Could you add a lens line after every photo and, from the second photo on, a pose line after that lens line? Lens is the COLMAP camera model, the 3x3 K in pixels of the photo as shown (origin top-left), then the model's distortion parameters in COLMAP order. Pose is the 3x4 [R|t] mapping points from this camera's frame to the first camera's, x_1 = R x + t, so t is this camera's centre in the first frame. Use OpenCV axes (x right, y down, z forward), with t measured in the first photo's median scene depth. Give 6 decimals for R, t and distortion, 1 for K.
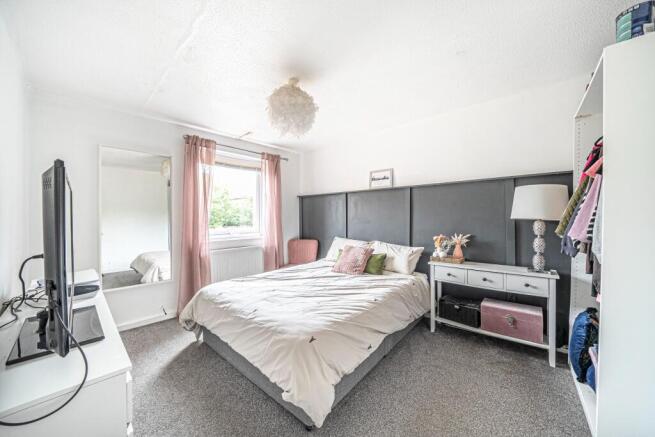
lens RADIAL K [[226.7, 0, 328.8], [0, 226.7, 218.9], [0, 0, 1]] dist [-0.000912, -0.000017]
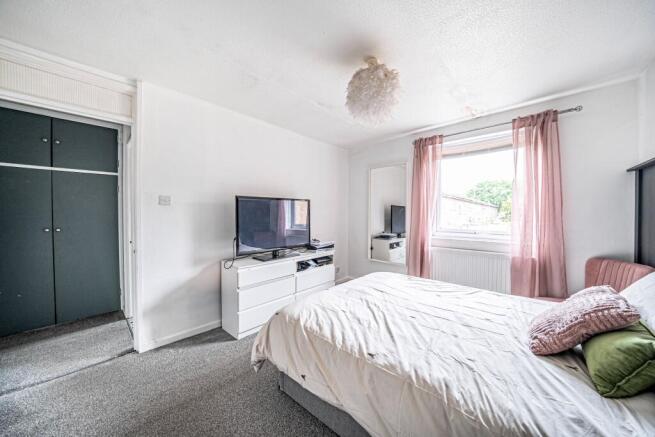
lens RADIAL K [[226.7, 0, 328.7], [0, 226.7, 215.2], [0, 0, 1]] dist [-0.000912, -0.000017]
pose [[0.009316, 0.016877, -0.999814, 0.456970], [-0.008390, 0.999824, 0.016799, -0.010860], [0.999921, 0.008232, 0.009456, 0.503328]]
